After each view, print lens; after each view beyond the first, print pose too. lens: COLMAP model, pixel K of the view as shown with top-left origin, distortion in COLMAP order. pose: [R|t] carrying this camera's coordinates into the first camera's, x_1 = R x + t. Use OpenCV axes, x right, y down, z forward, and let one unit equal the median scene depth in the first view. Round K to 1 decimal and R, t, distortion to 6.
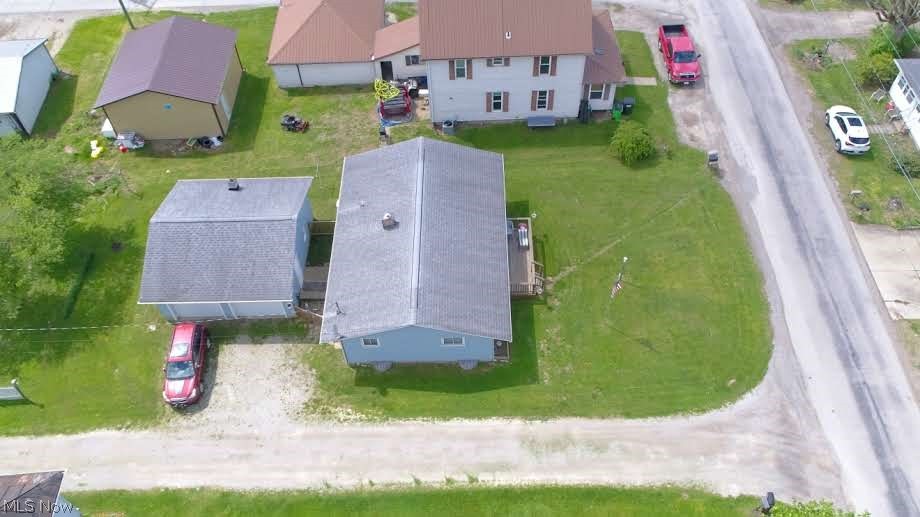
lens RADIAL K [[750.8, 0, 460.7], [0, 750.8, 256.6], [0, 0, 1]] dist [0.016047, -0.023895]
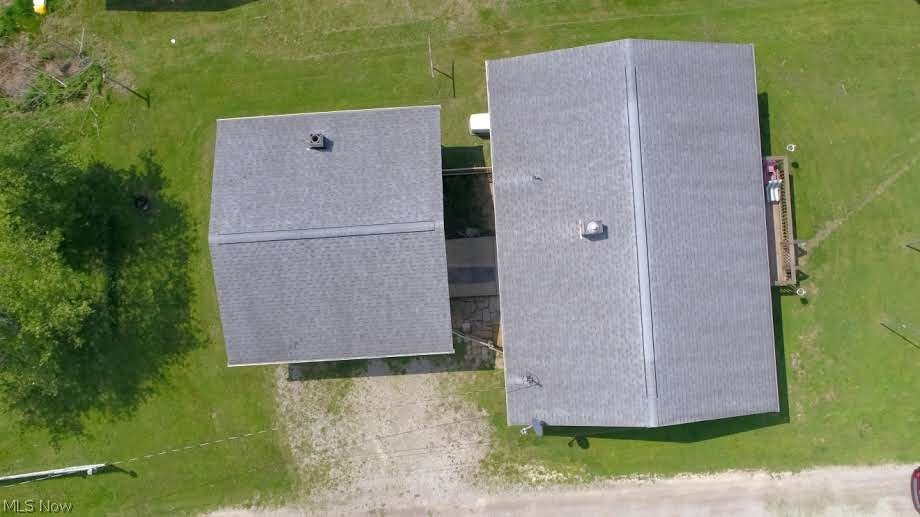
lens RADIAL K [[750.8, 0, 467.5], [0, 750.8, 262.0], [0, 0, 1]] dist [0.016047, -0.023895]
pose [[0.998041, -0.059710, 0.018662, -0.216806], [0.037281, 0.807248, 0.589034, -0.404749], [-0.050236, -0.587184, 0.807893, 0.487910]]
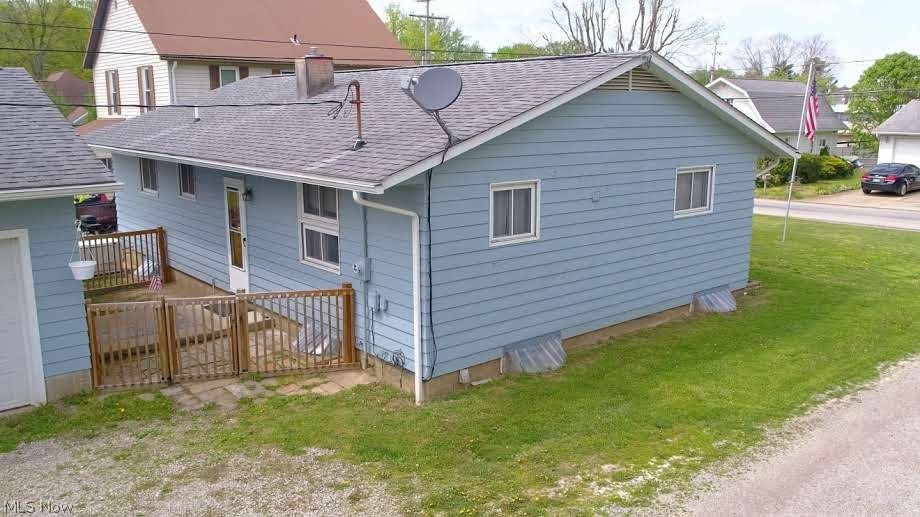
lens RADIAL K [[750.8, 0, 462.7], [0, 750.8, 260.9], [0, 0, 1]] dist [0.016047, -0.023895]
pose [[0.760117, -0.100248, 0.642007, -0.290383], [0.498534, 0.723668, -0.477251, 0.231851], [-0.416757, 0.682828, 0.600050, 0.825169]]
